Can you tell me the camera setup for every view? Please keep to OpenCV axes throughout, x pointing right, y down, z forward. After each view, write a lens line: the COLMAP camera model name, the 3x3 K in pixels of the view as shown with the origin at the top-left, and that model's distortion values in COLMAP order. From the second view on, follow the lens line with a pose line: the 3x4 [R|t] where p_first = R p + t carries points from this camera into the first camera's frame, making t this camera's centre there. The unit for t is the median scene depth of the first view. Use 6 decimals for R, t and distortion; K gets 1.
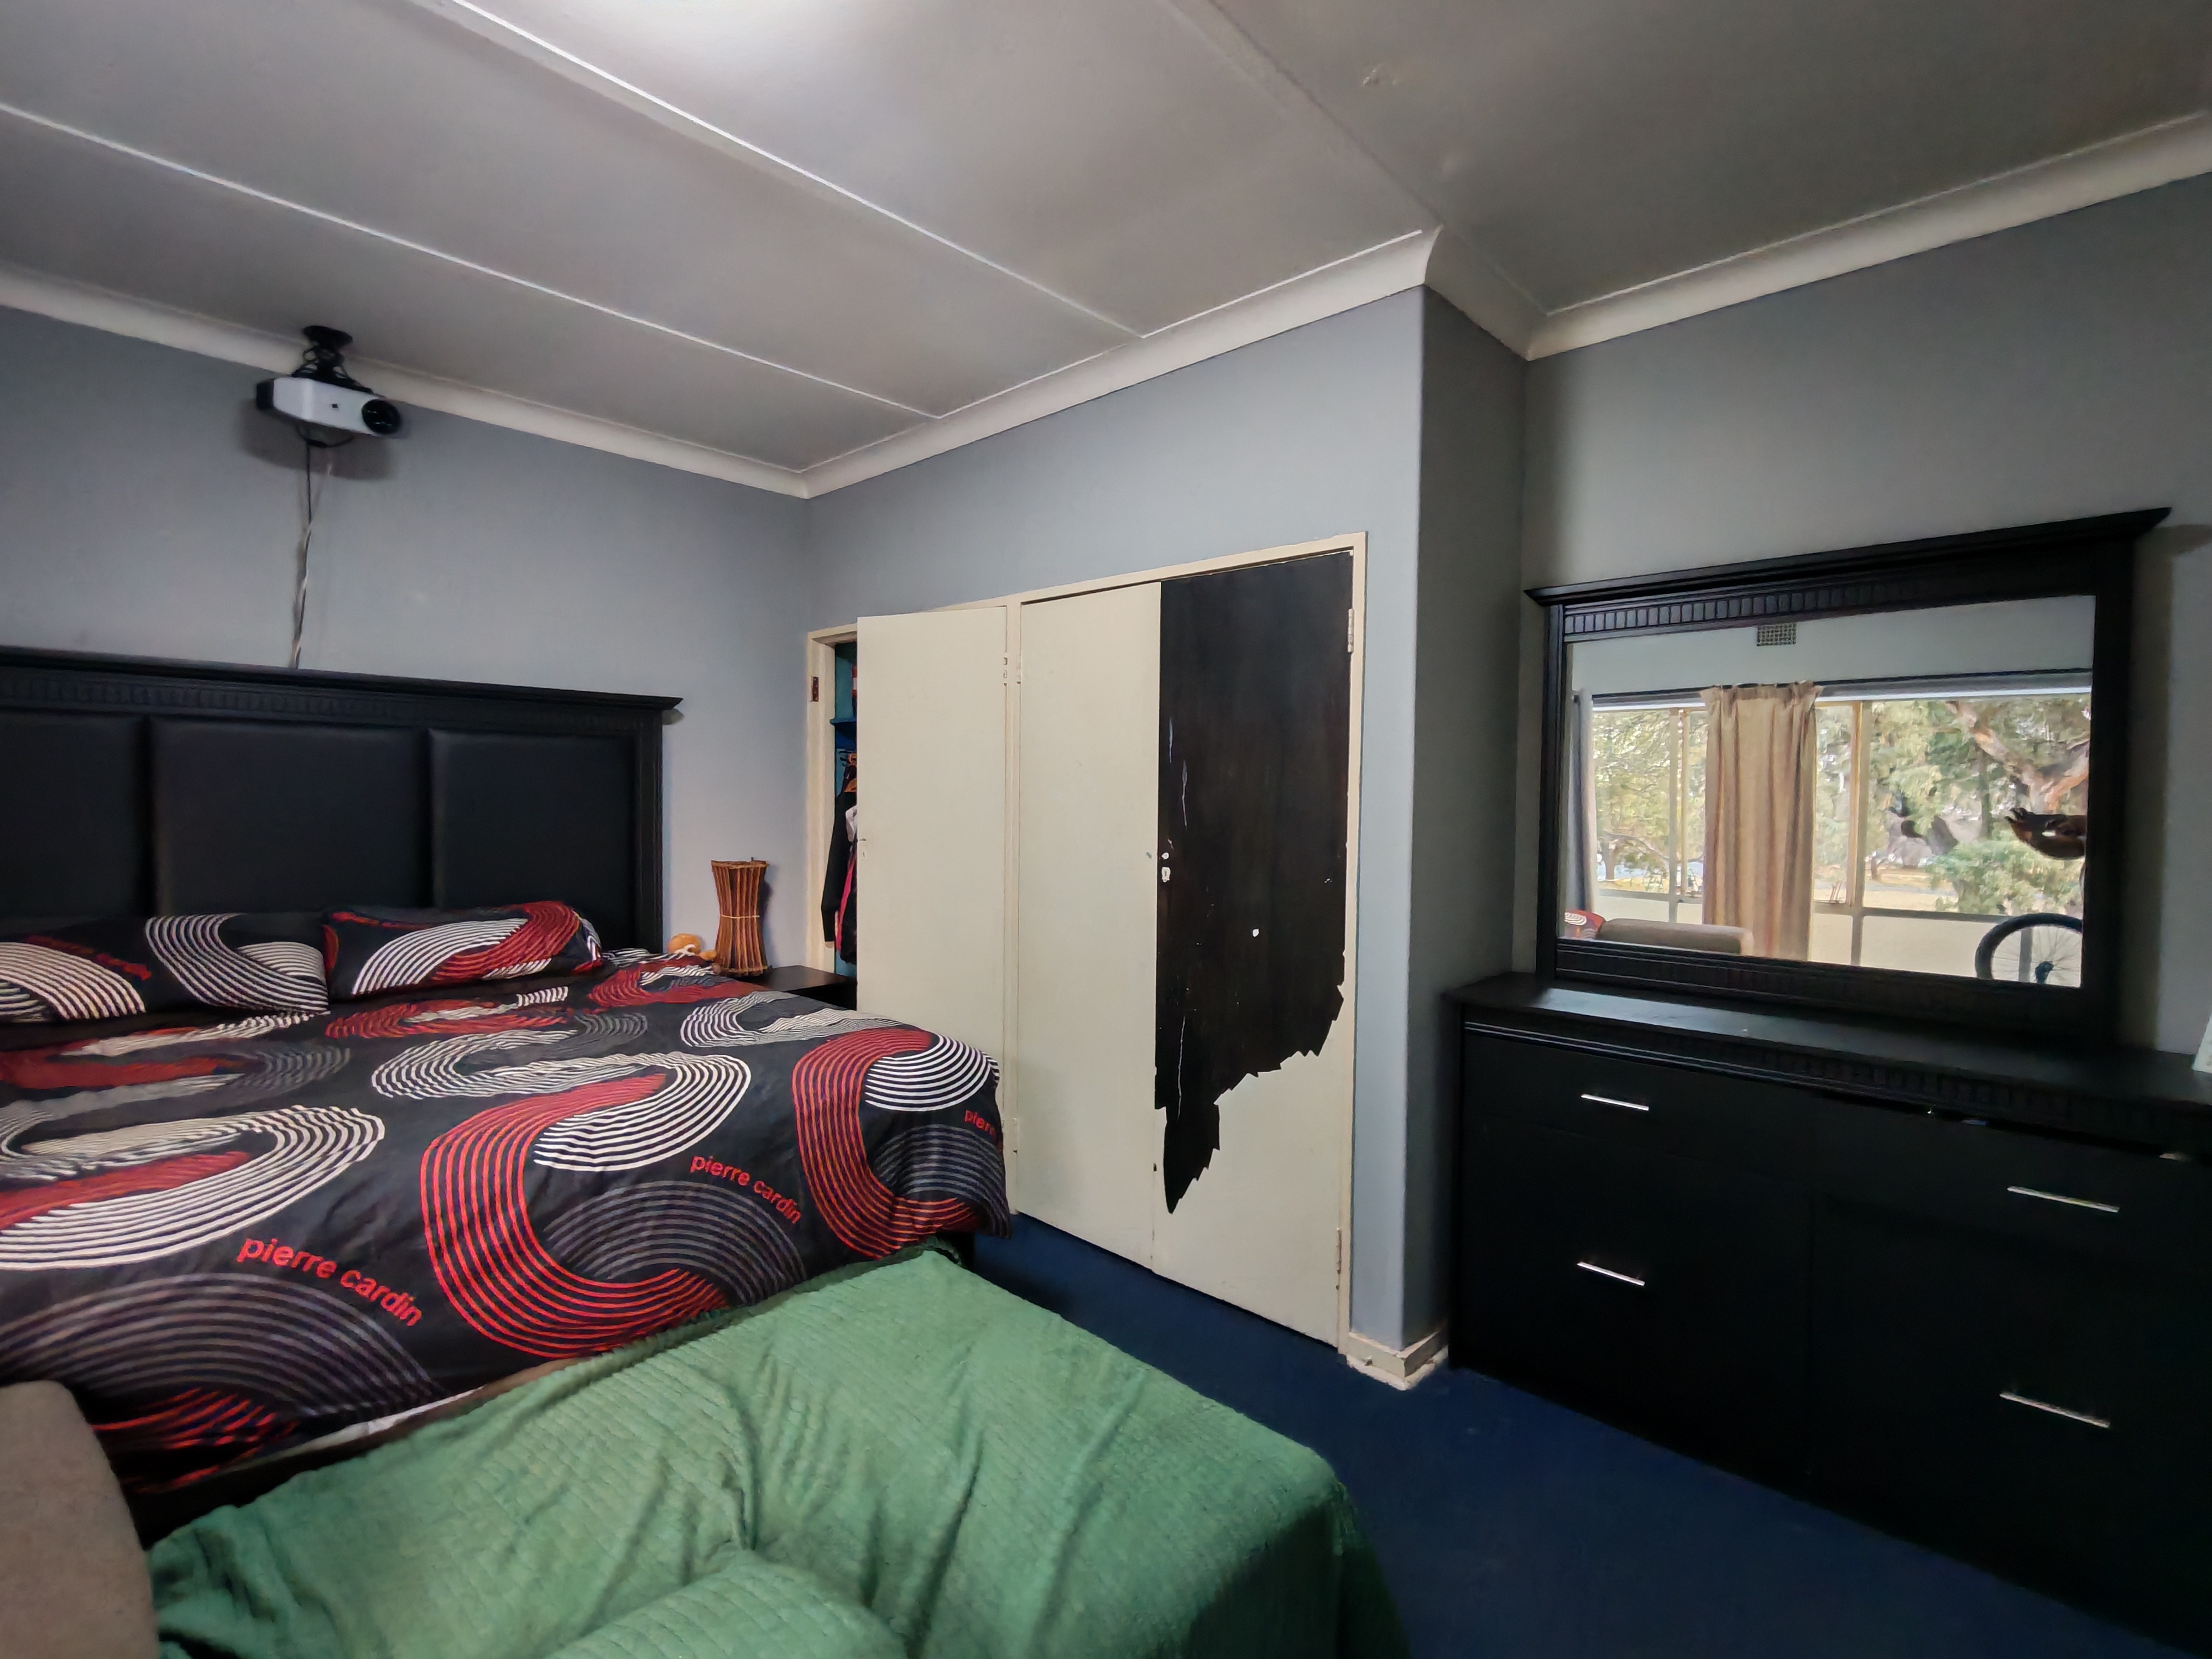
lens RADIAL K [[1012.3, 0, 1102.5], [0, 1012.3, 829.4], [0, 0, 1]] dist [-0.004005, -0.000856]
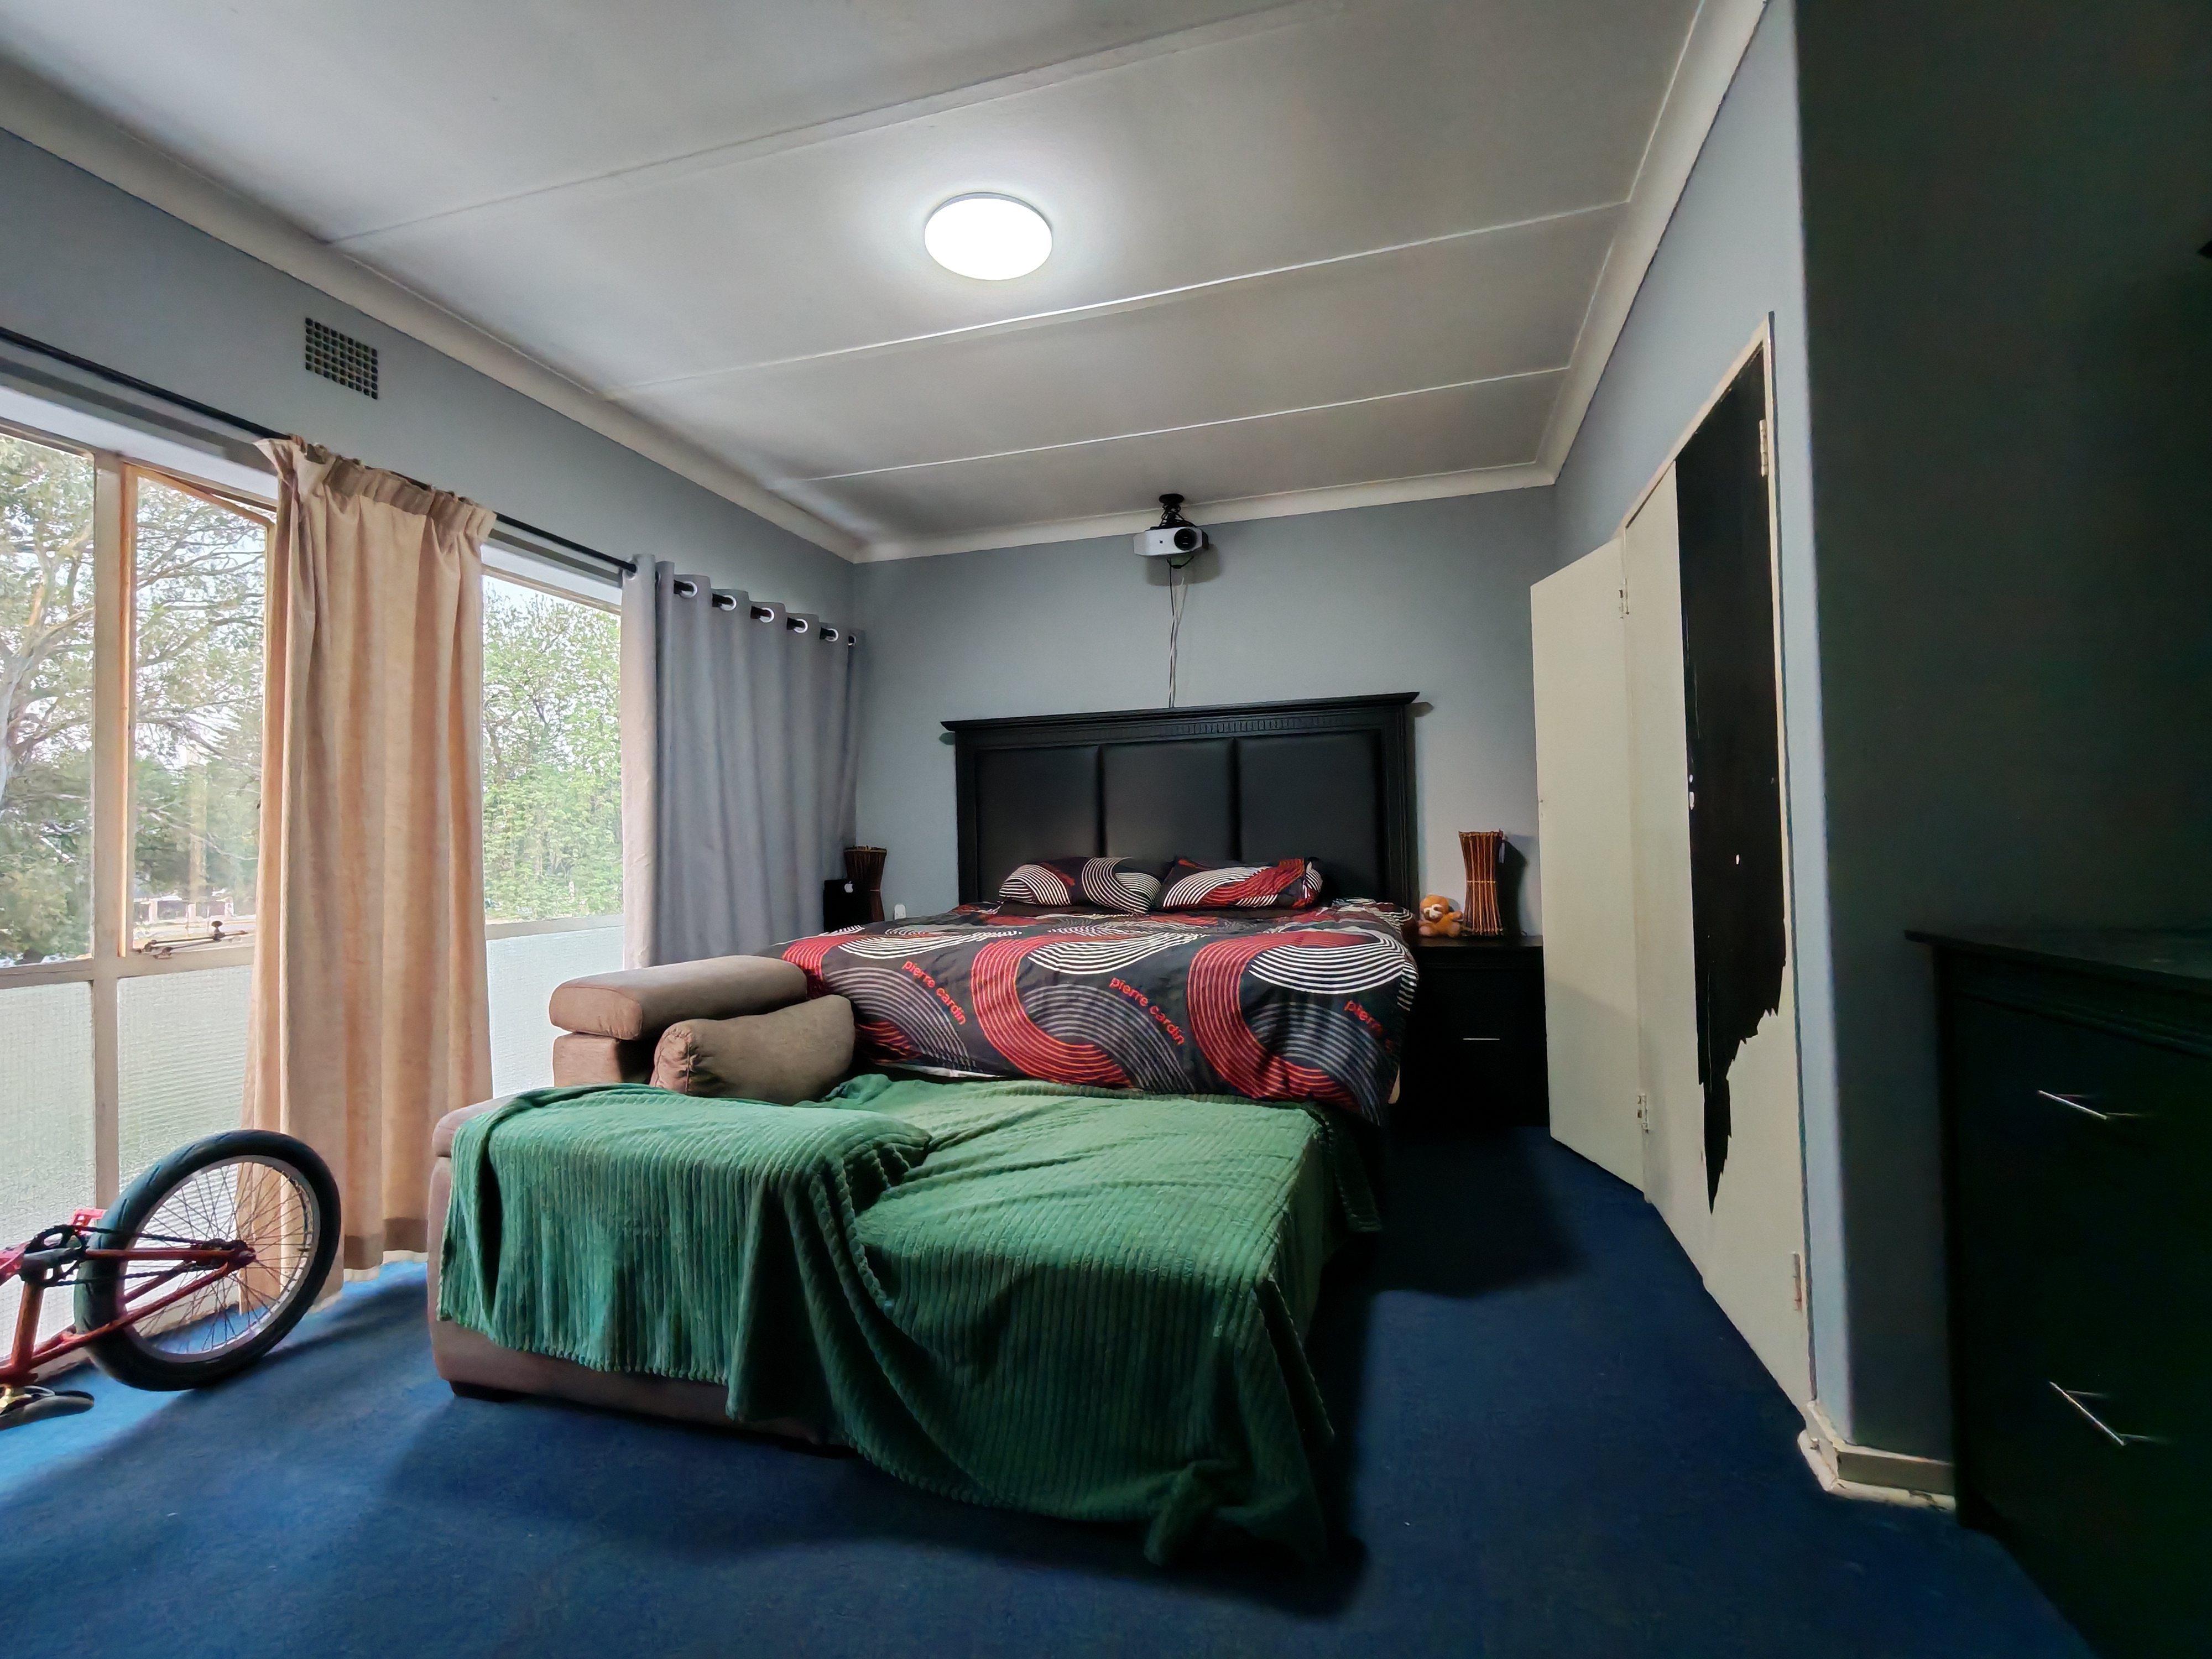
lens RADIAL K [[1012.3, 0, 1102.8], [0, 1012.3, 829.3], [0, 0, 1]] dist [-0.004005, -0.000856]
pose [[0.450553, -0.040504, -0.891830, 0.803292], [-0.000120, 0.998967, -0.045431, 0.145880], [0.892750, 0.020576, 0.450083, 0.257464]]
